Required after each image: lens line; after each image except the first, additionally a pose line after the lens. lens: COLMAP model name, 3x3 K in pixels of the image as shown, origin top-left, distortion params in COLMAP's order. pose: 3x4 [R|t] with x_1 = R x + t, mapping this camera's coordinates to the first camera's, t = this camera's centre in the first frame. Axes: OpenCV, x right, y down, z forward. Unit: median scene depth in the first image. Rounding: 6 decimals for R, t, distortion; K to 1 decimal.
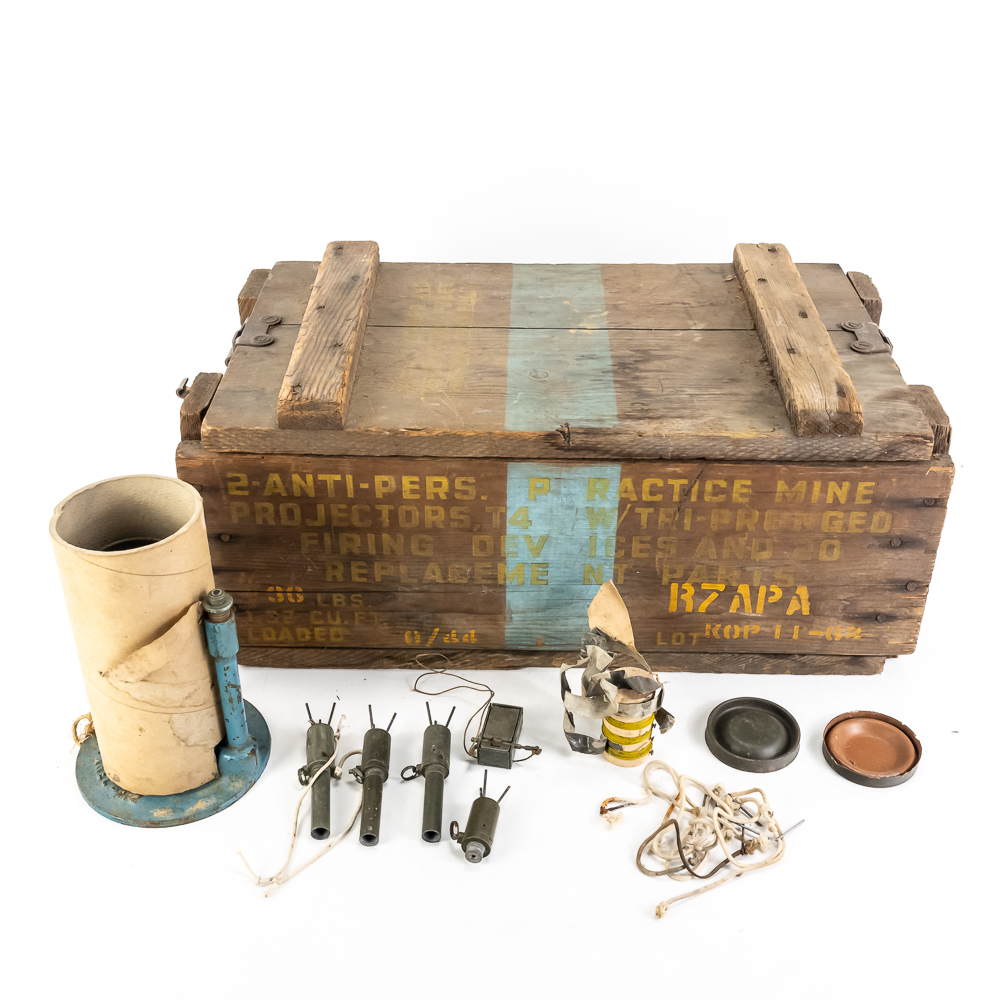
lens RADIAL K [[1271.9, 0, 496.4], [0, 1271.9, 500.8], [0, 0, 1]] dist [0.011786, 0.000000]
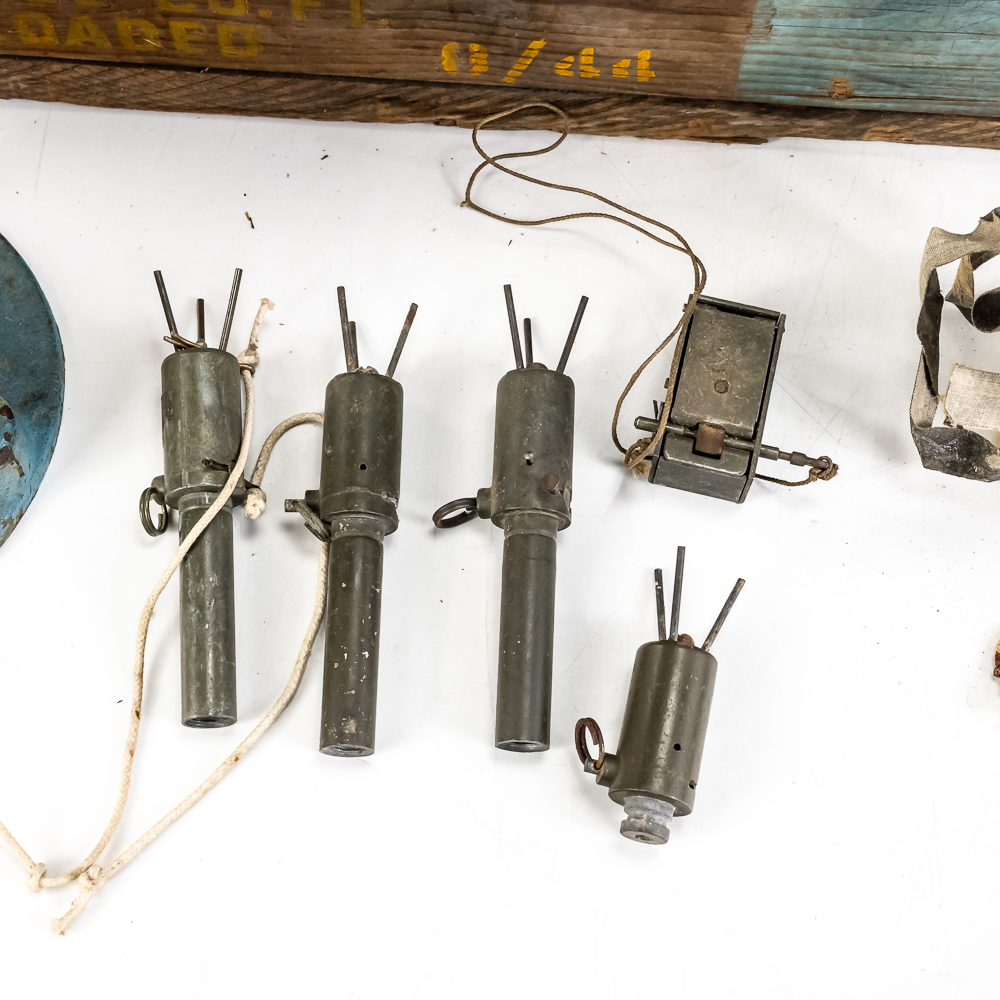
lens RADIAL K [[1843.7, 0, 501.3], [0, 1843.7, 500.9], [0, 0, 1]] dist [0.014013, 0.000000]
pose [[0.999187, 0.039713, 0.006934, -0.057916], [-0.036773, 0.827350, 0.560481, -0.073540], [0.016522, -0.560281, 0.828138, 0.561165]]
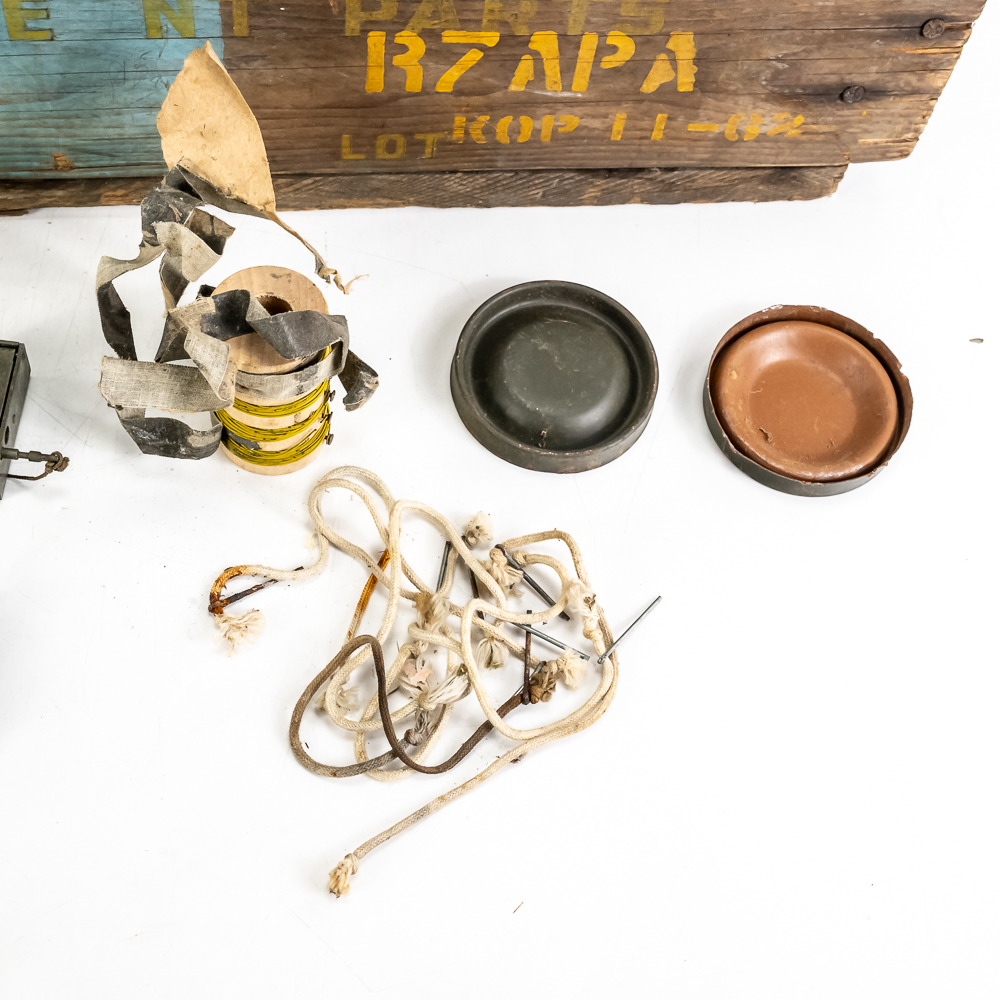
lens RADIAL K [[1664.2, 0, 502.9], [0, 1664.2, 497.8], [0, 0, 1]] dist [0.010376, 0.000000]
pose [[0.985569, -0.069318, 0.154434, 0.089525], [-0.015705, 0.870936, 0.491146, -0.067396], [-0.168547, -0.486483, 0.857278, 0.478385]]
